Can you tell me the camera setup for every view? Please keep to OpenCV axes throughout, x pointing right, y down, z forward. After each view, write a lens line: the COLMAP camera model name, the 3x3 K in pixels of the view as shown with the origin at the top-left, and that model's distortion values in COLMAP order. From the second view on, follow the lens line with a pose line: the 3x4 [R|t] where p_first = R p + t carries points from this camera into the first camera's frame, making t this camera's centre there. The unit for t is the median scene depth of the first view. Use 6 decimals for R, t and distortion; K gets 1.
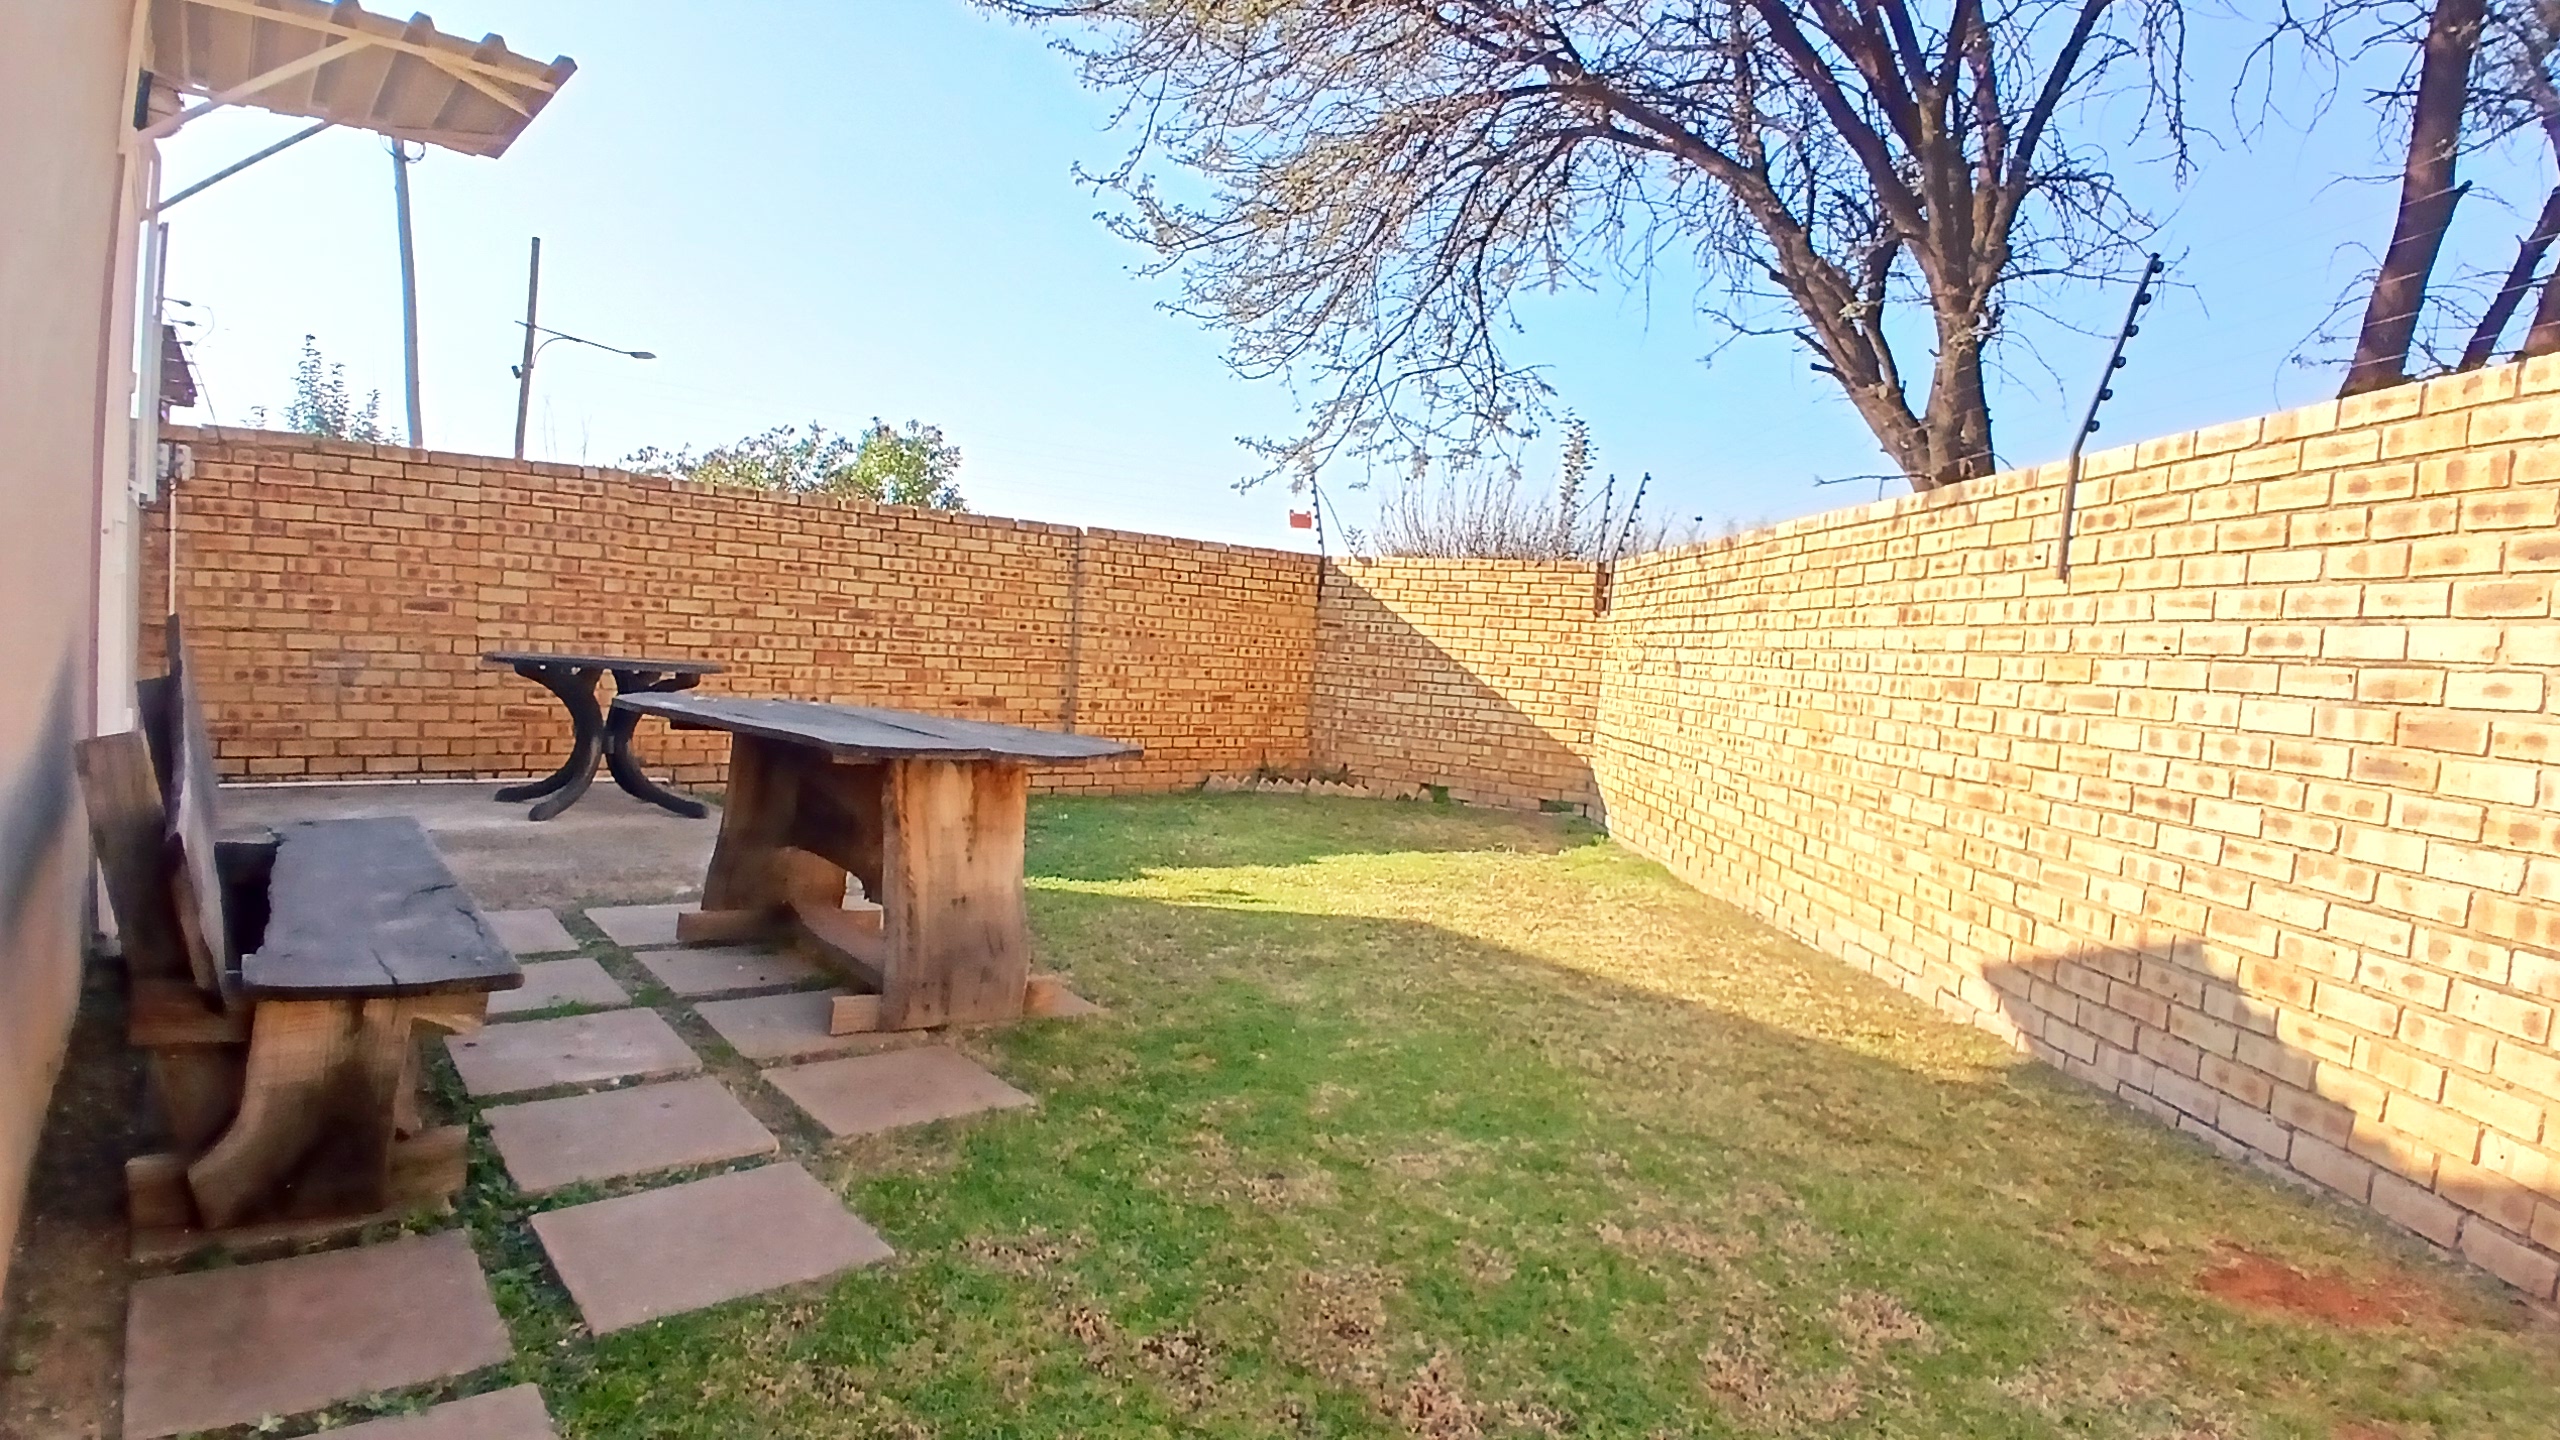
lens RADIAL K [[1288.9, 0, 1280.3], [0, 1288.9, 726.0], [0, 0, 1]] dist [0.018707, -0.060140]
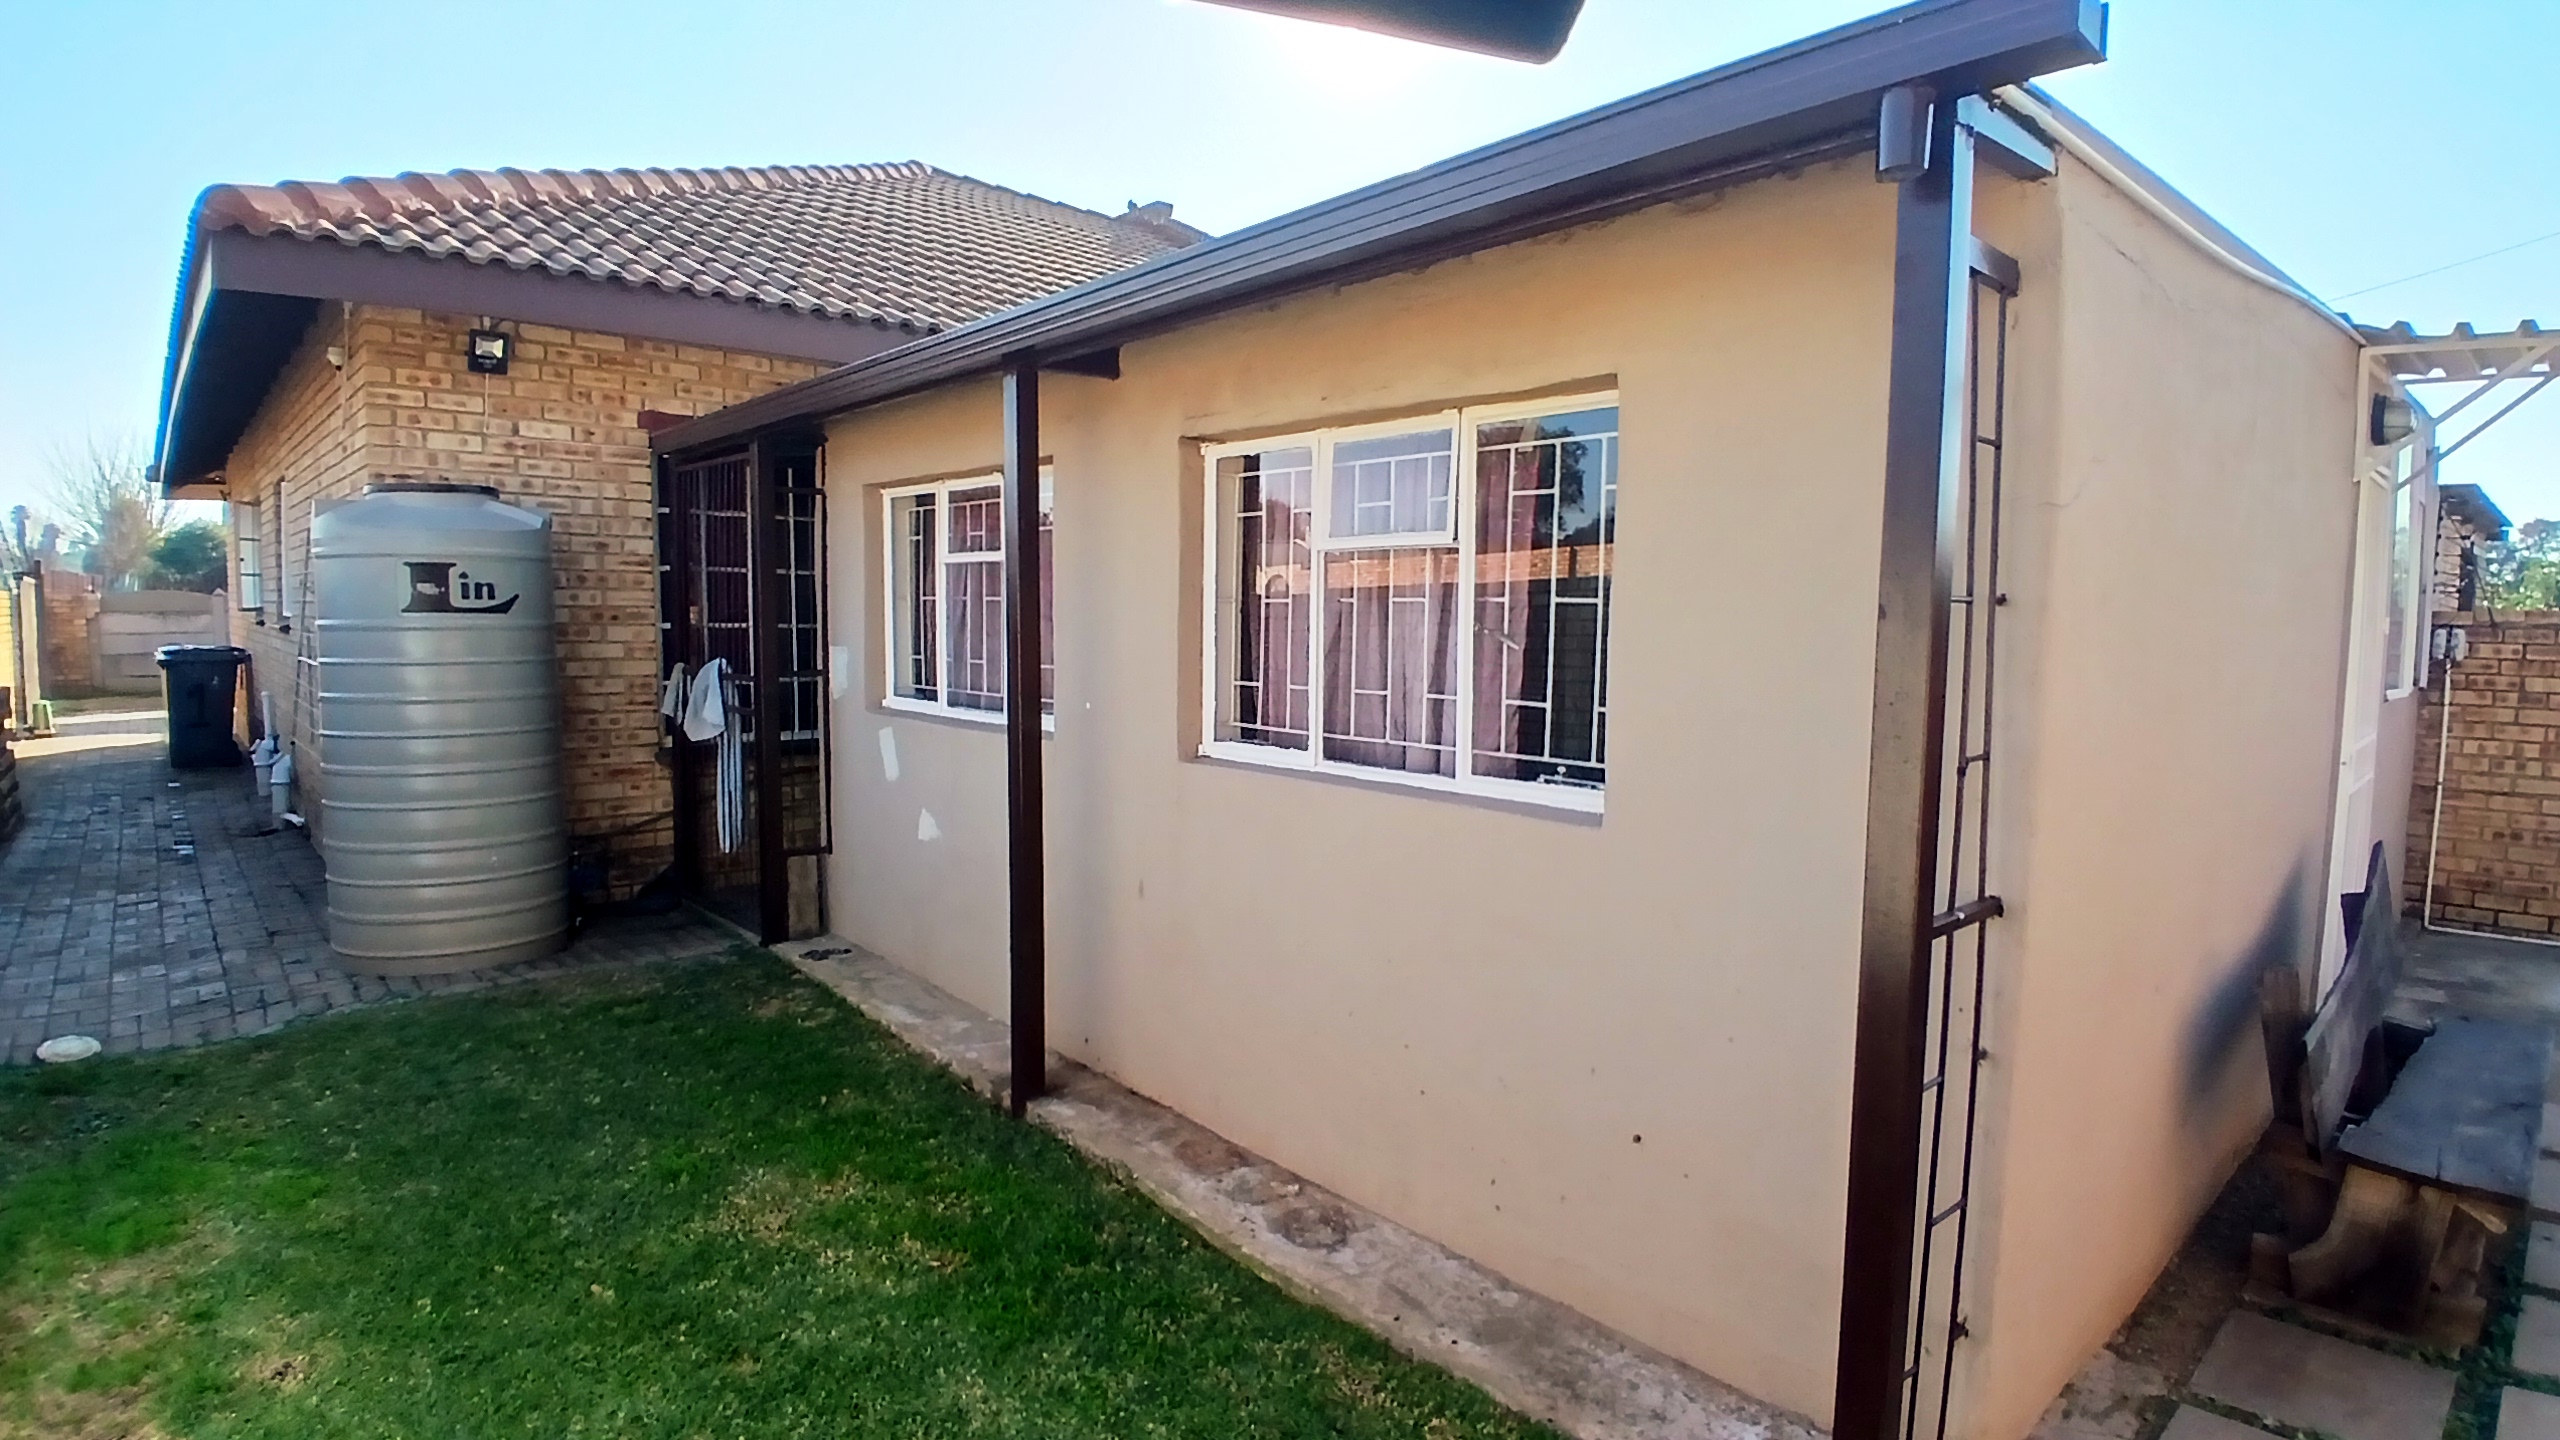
lens RADIAL K [[1292.2, 0, 1303.9], [0, 1292.2, 718.0], [0, 0, 1]] dist [-0.001278, -0.044090]
pose [[0.076652, 0.015047, -0.996944, 0.169641], [-0.086844, 0.996187, 0.008358, -0.062861], [0.993269, 0.085938, 0.077666, -0.113048]]
